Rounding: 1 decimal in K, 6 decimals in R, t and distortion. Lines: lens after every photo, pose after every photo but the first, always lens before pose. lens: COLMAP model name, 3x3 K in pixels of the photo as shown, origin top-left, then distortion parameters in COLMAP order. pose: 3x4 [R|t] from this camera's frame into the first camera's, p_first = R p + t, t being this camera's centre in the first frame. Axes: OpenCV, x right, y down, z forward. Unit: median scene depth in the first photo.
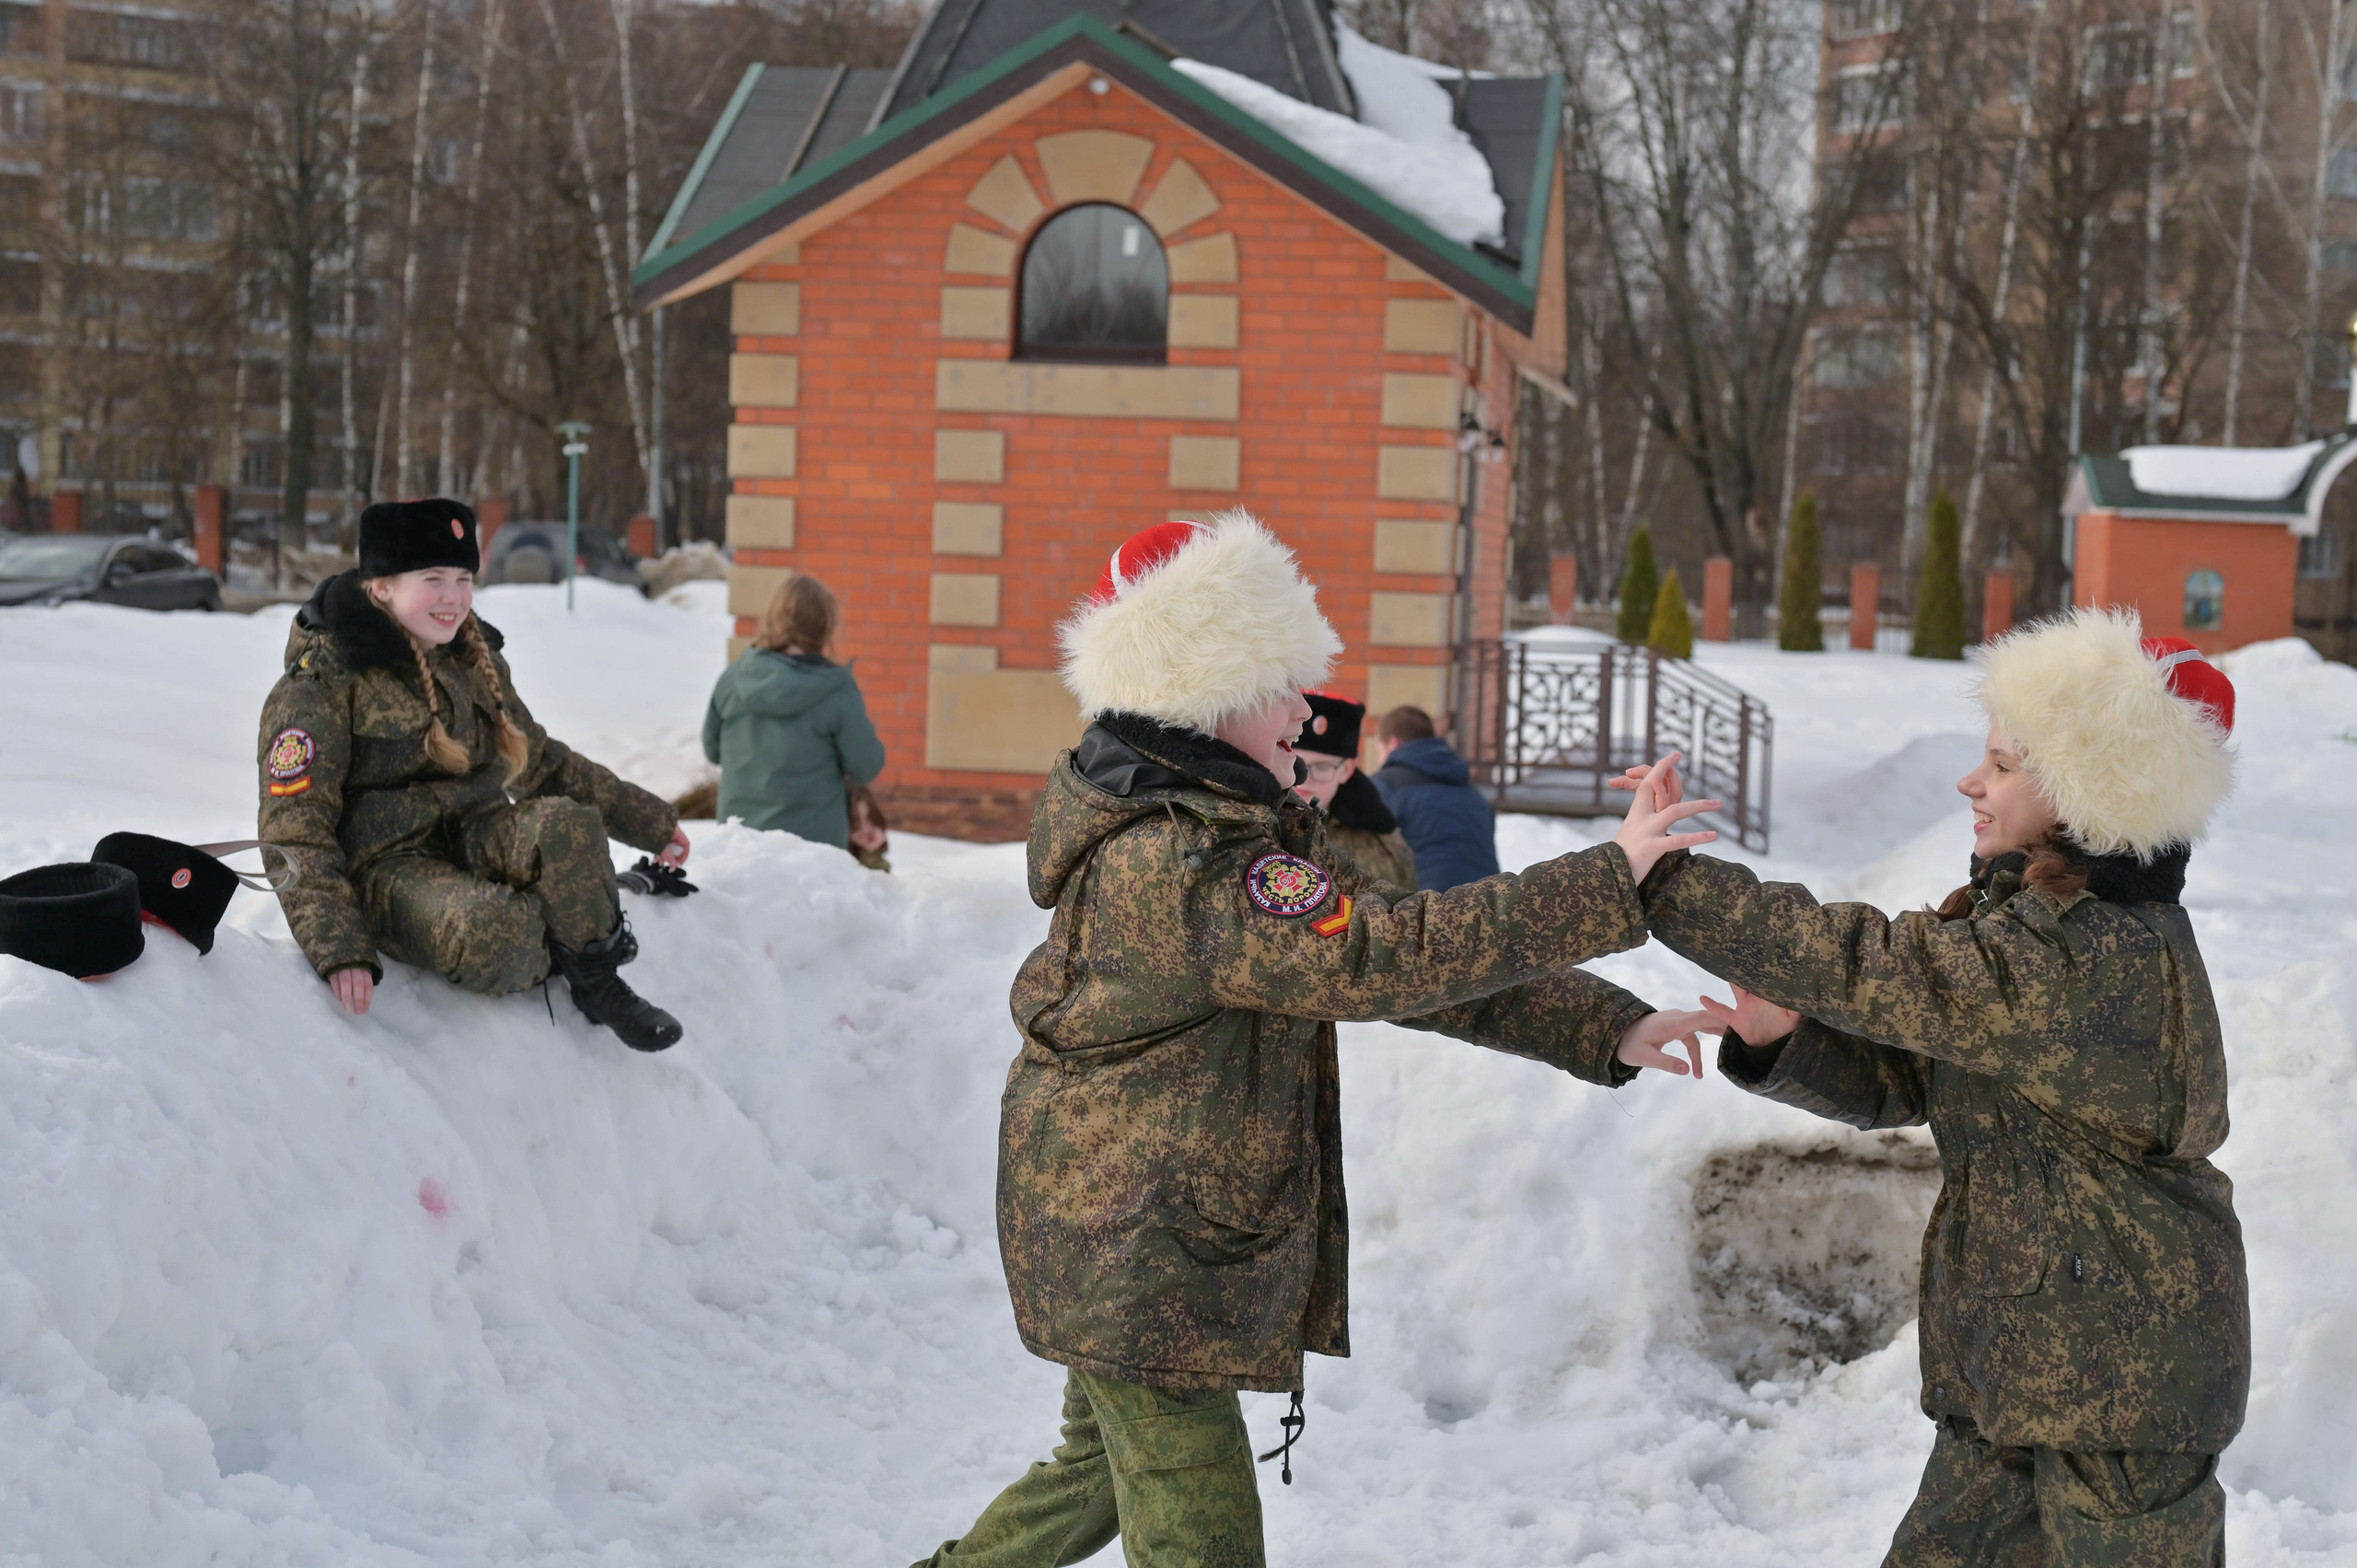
lens RADIAL K [[3377.6, 0, 1178.5], [0, 3377.6, 784.0], [0, 0, 1]] dist [-0.010529, 0.028057]
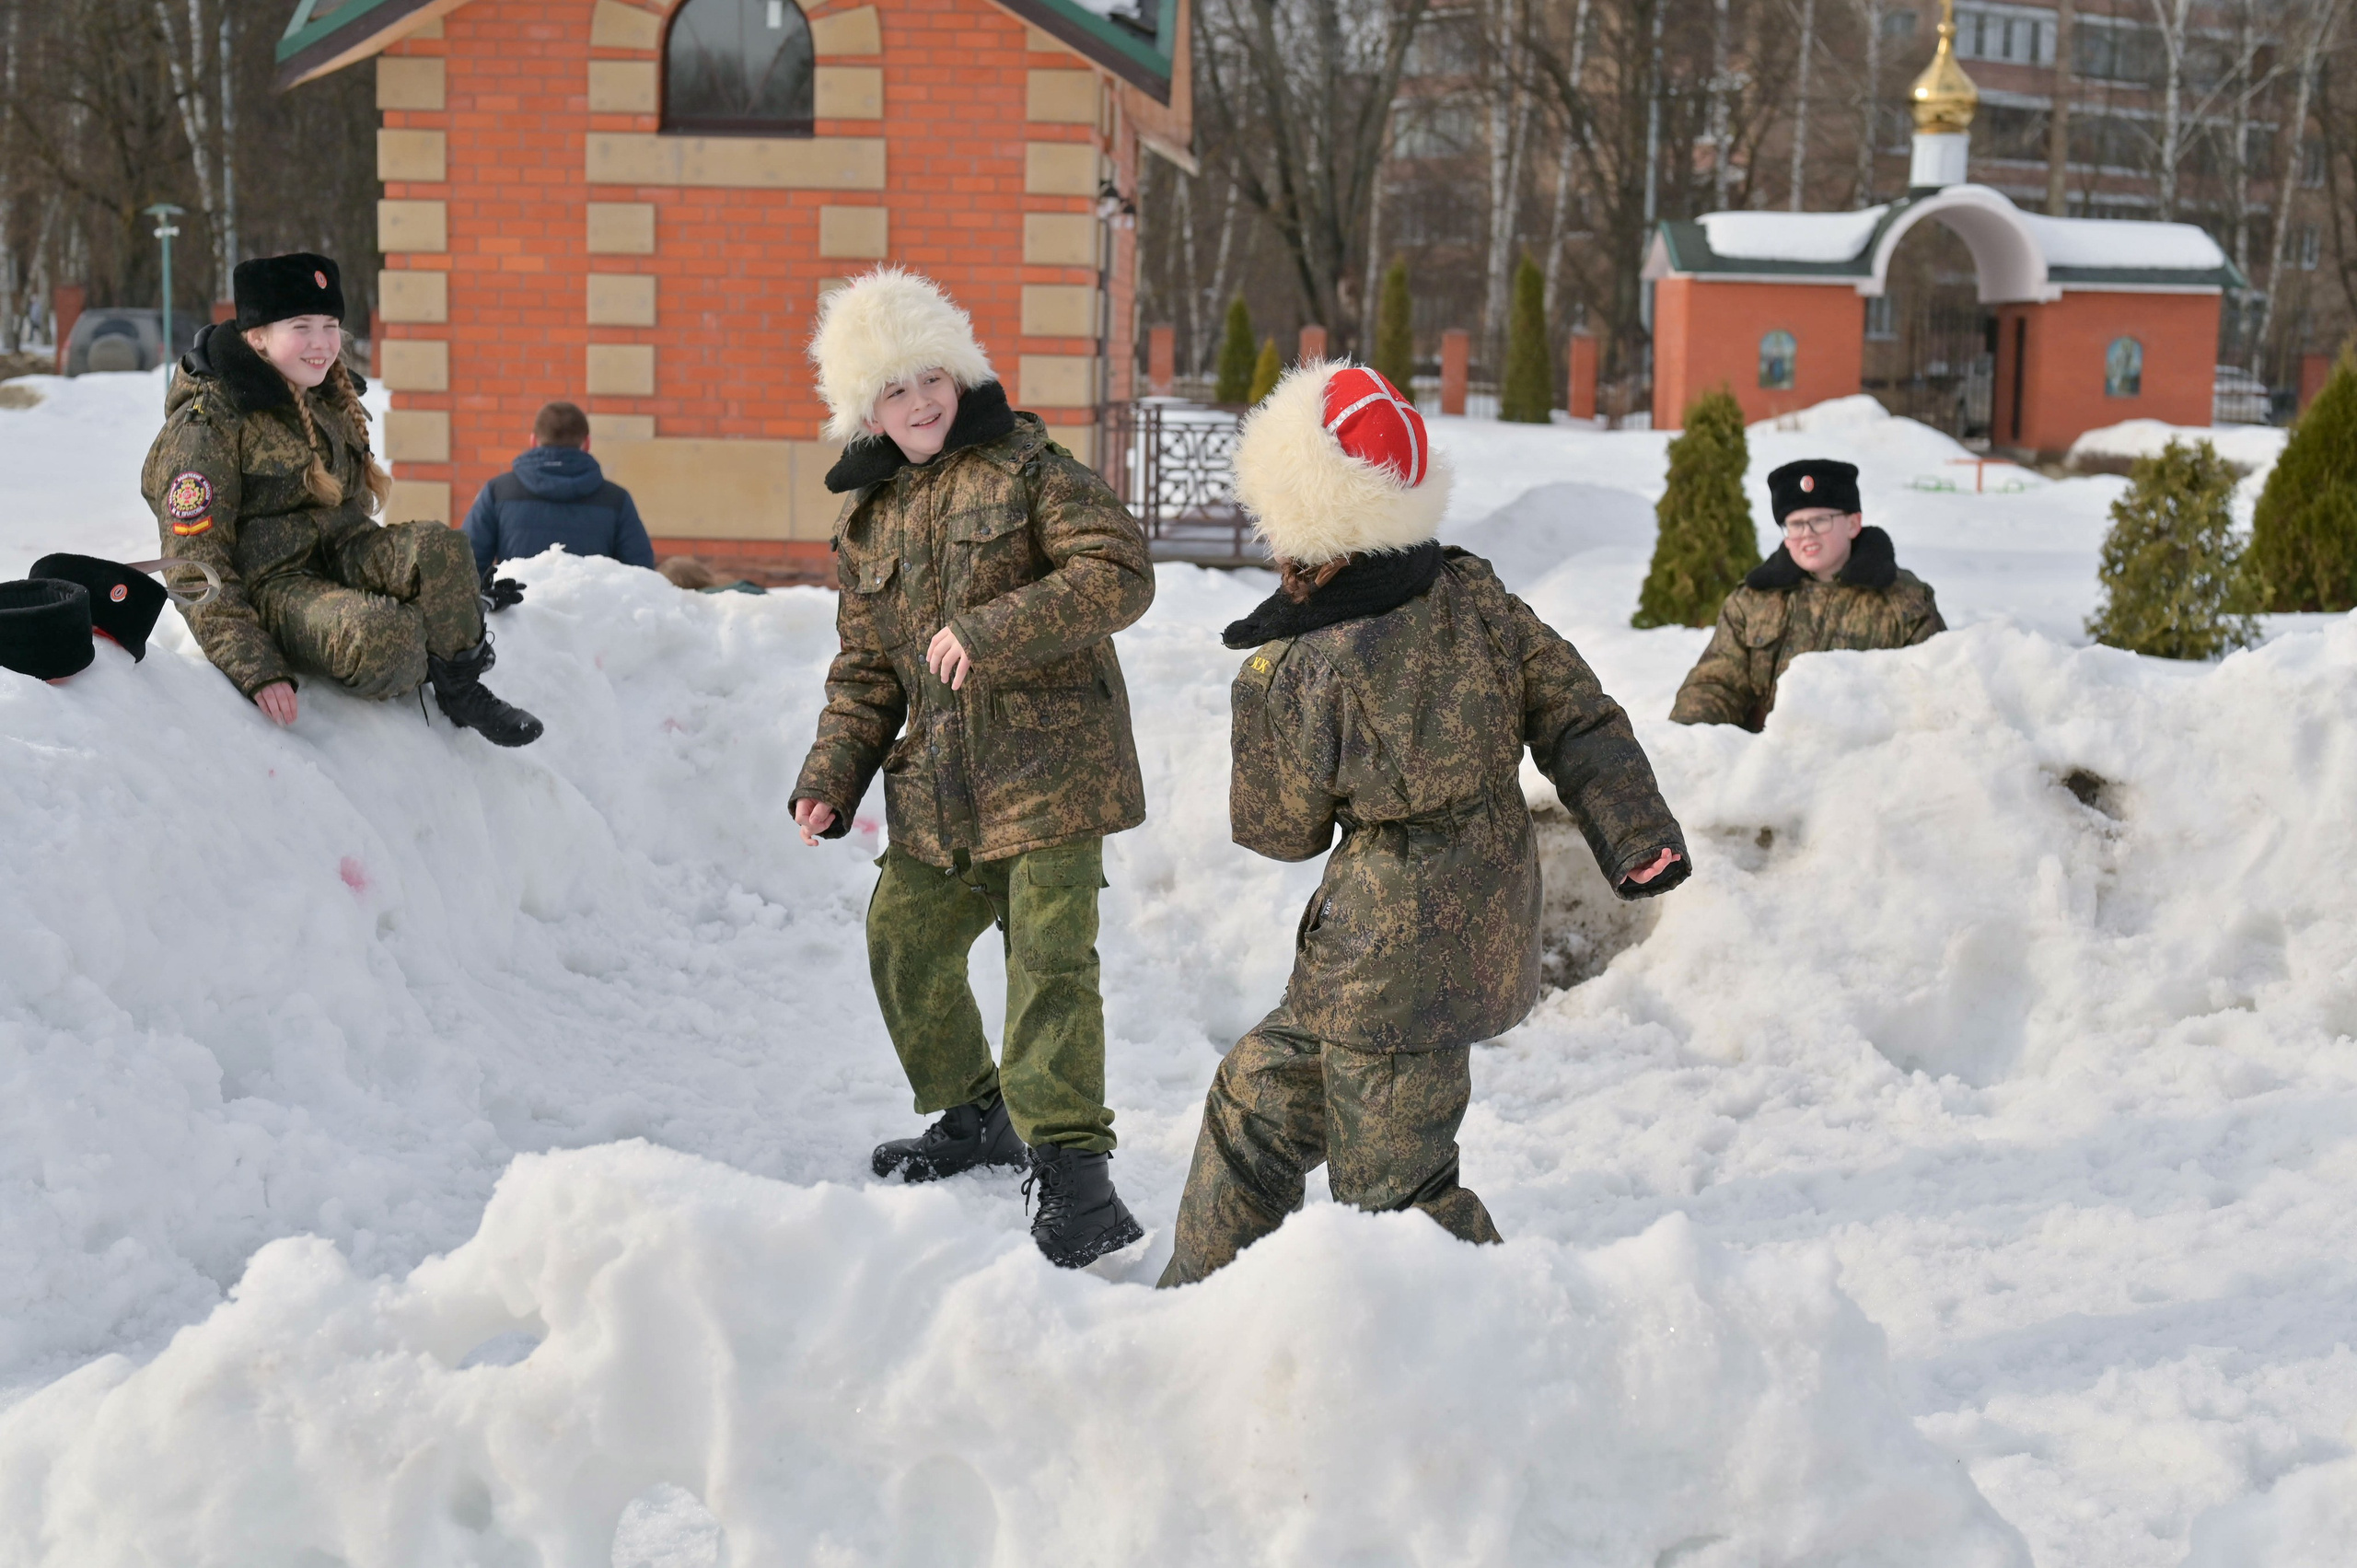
lens RADIAL K [[3377.6, 0, 1178.5], [0, 3377.6, 784.0], [0, 0, 1]] dist [-0.010529, 0.028057]
pose [[0.992213, -0.031967, 0.120382, -0.023019], [0.024120, 0.997523, 0.066079, 0.006982], [-0.122196, -0.062661, 0.990526, -0.040243]]
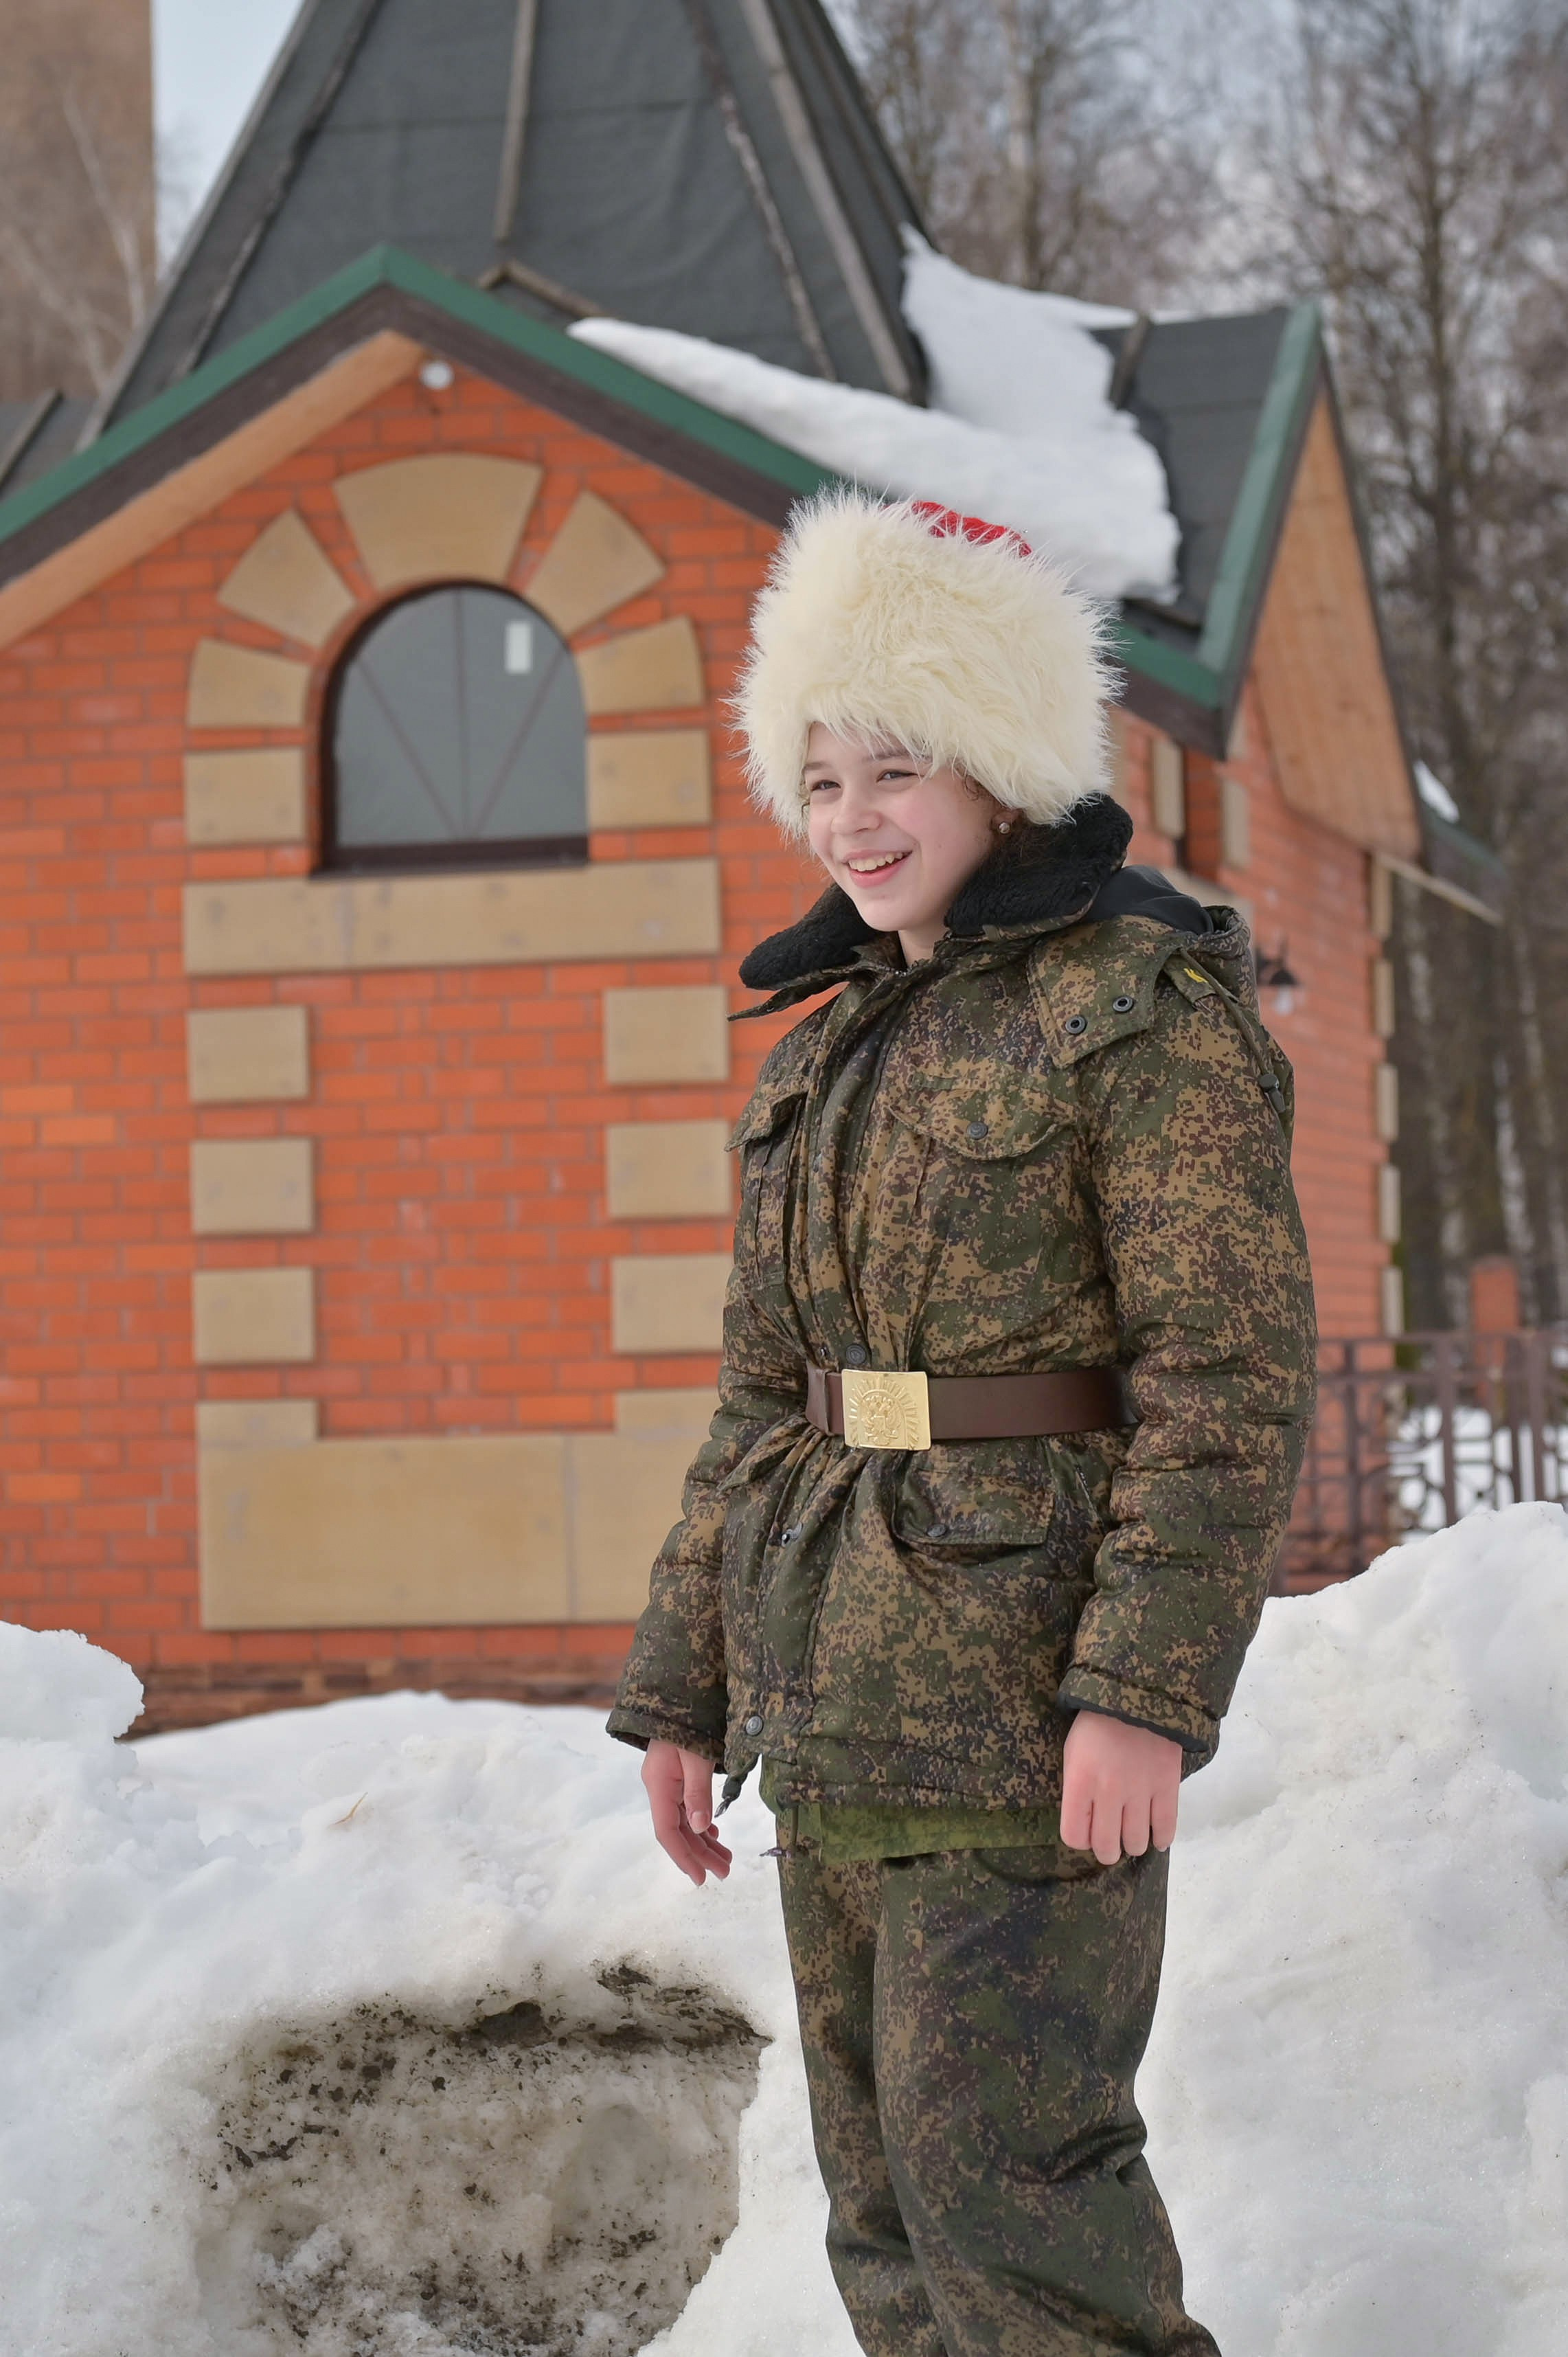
lens RADIAL K [[5918.2, 0, 916.8], [0, 5918.2, 1169.9], [0, 0, 1]] dist [-0.107085, 0.197082]
pose [[0.995973, -0.068321, -0.058055, 0.101097], [0.062210, 0.992915, -0.101237, 0.025786], [0.064561, 0.097217, 0.993167, 0.053517]]
